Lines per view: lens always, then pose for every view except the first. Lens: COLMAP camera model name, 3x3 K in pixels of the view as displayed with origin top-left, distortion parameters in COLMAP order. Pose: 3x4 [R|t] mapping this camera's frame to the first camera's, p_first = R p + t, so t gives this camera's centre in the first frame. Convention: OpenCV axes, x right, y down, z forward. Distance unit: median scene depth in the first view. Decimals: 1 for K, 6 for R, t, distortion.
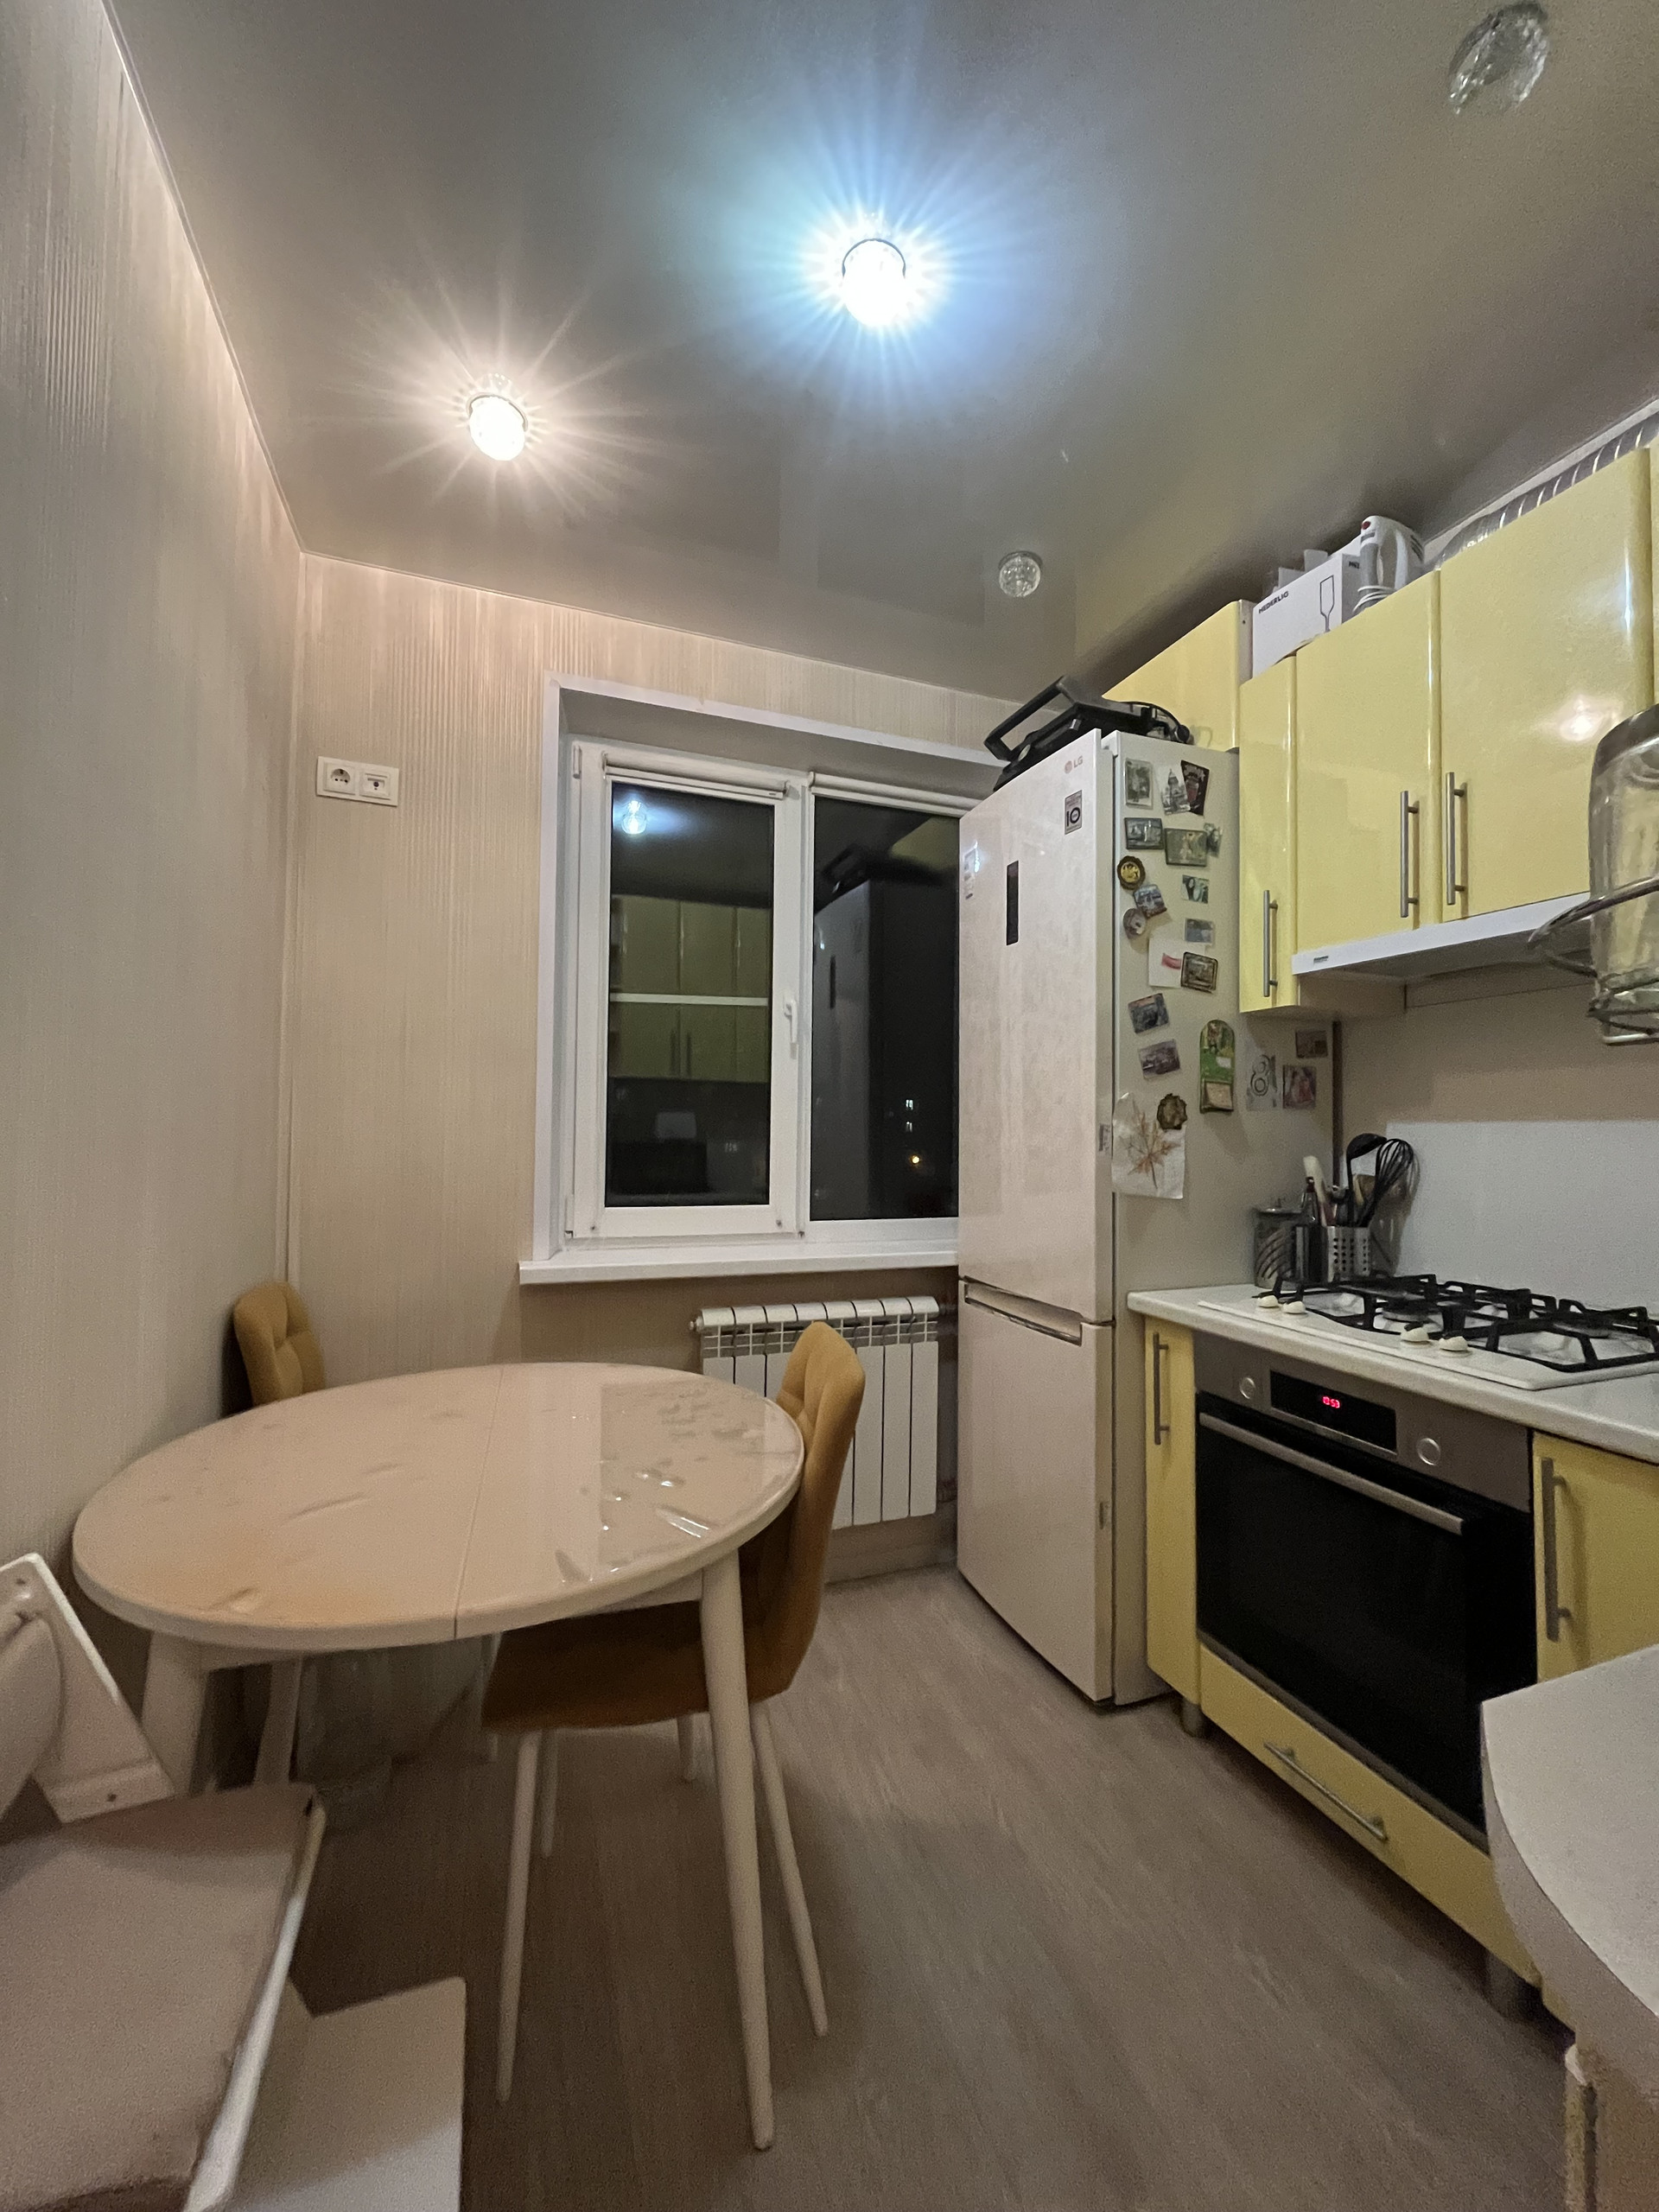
lens RADIAL K [[892.4, 0, 834.7], [0, 892.4, 1112.5], [0, 0, 1]] dist [-0.003105, 0.000015]
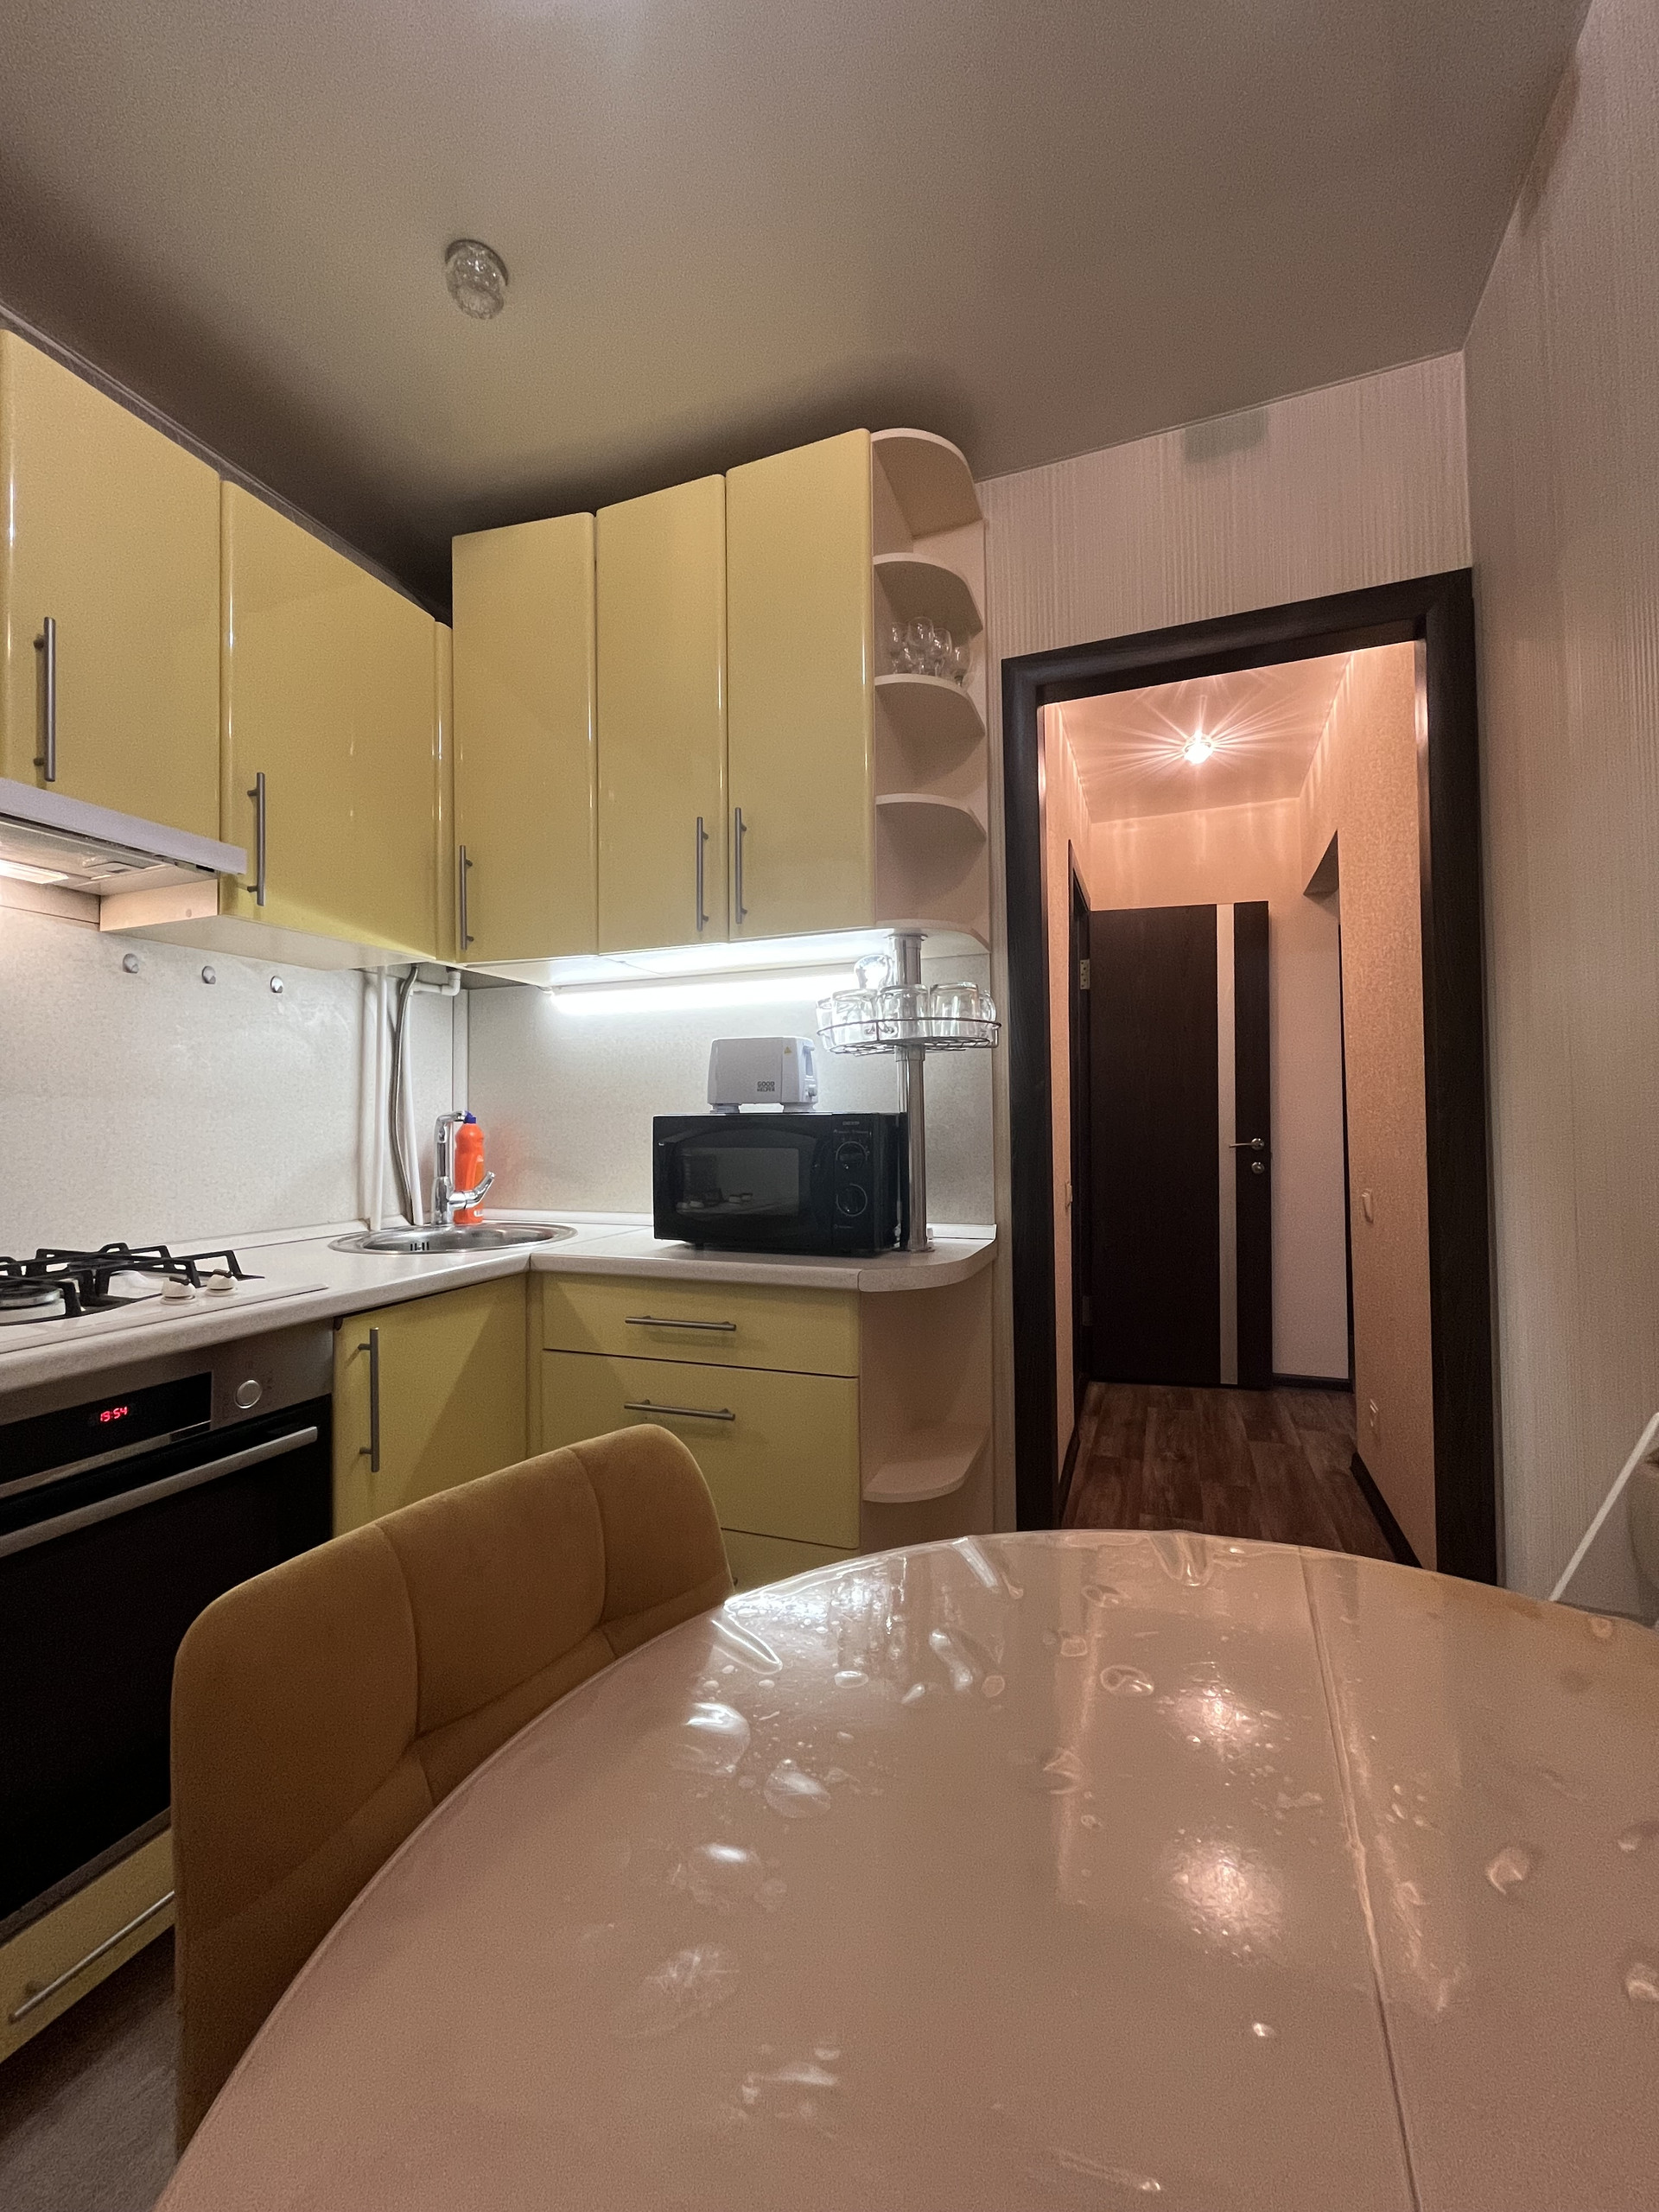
lens RADIAL K [[892.4, 0, 840.4], [0, 892.4, 1110.3], [0, 0, 1]] dist [-0.003105, 0.000015]
pose [[-0.756900, 0.010438, 0.653448, -0.299554], [-0.008295, 0.999638, -0.025575, 0.064853], [-0.653478, -0.024778, -0.756540, 0.895662]]
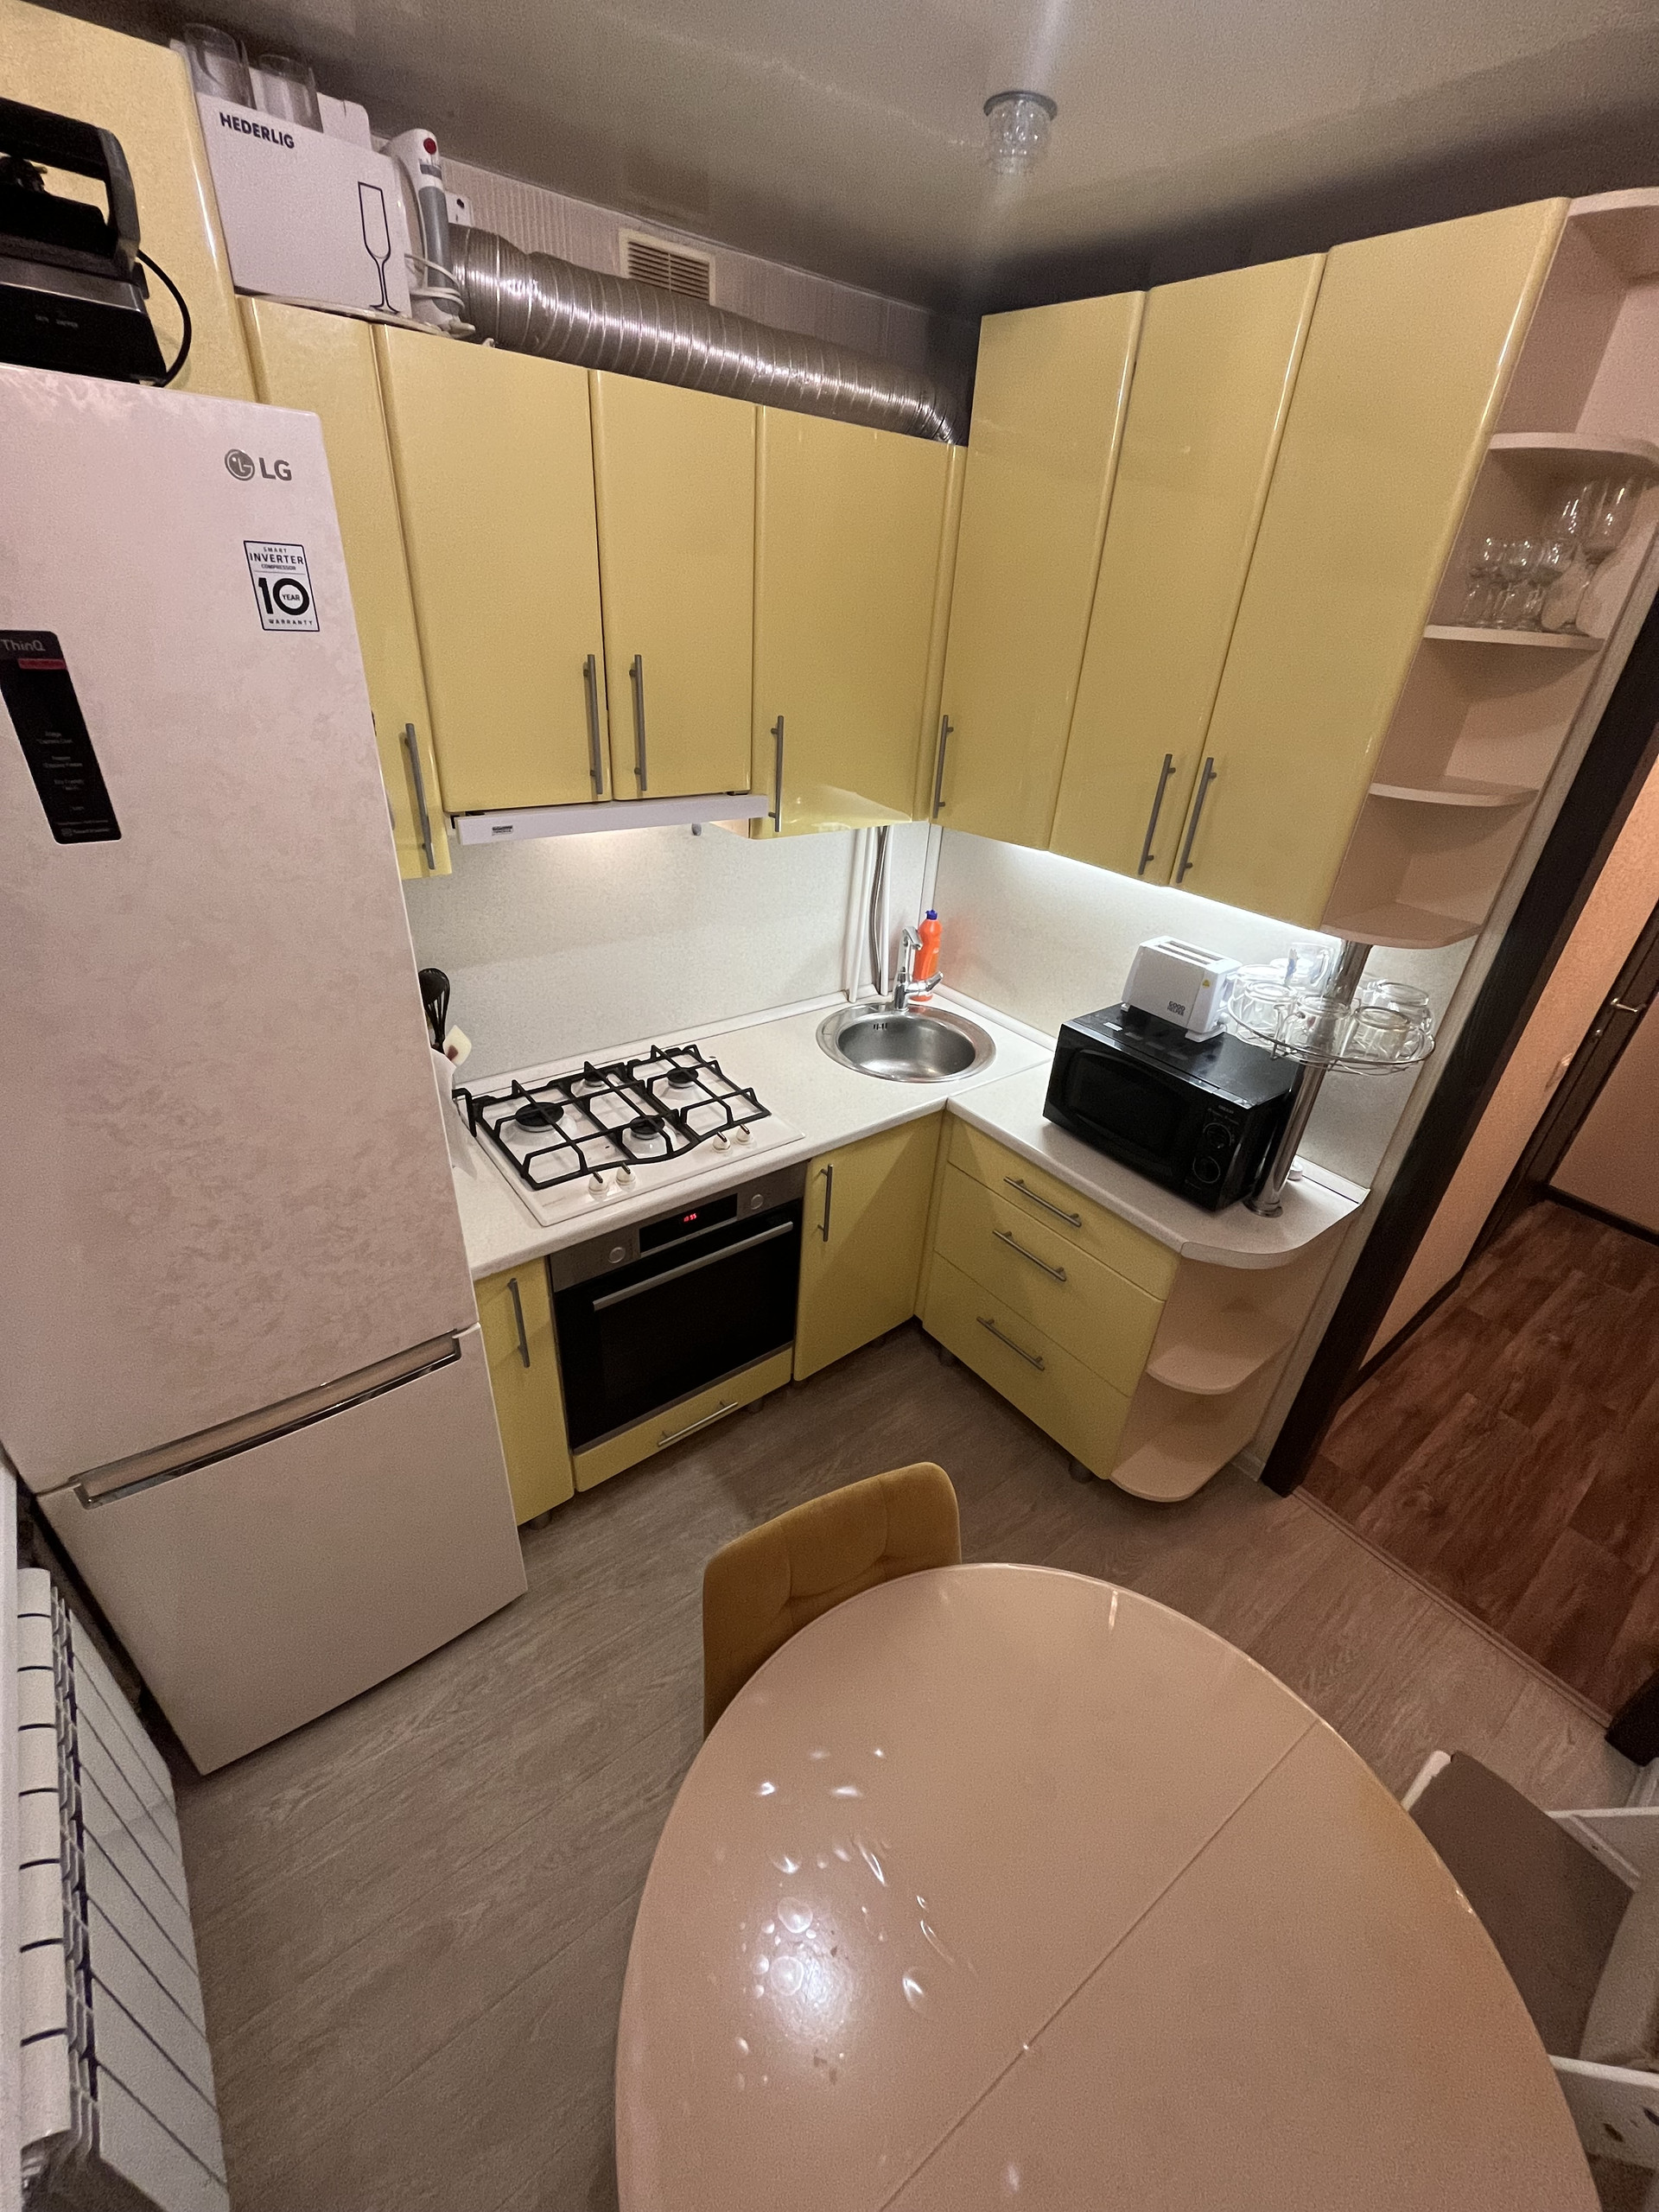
lens RADIAL K [[892.4, 0, 837.9], [0, 892.4, 1111.9], [0, 0, 1]] dist [-0.003105, 0.000015]
pose [[-0.302992, -0.502351, 0.809839, -0.371700], [-0.085077, 0.860650, 0.502039, -0.366971], [-0.949188, 0.083215, -0.303509, 0.899942]]
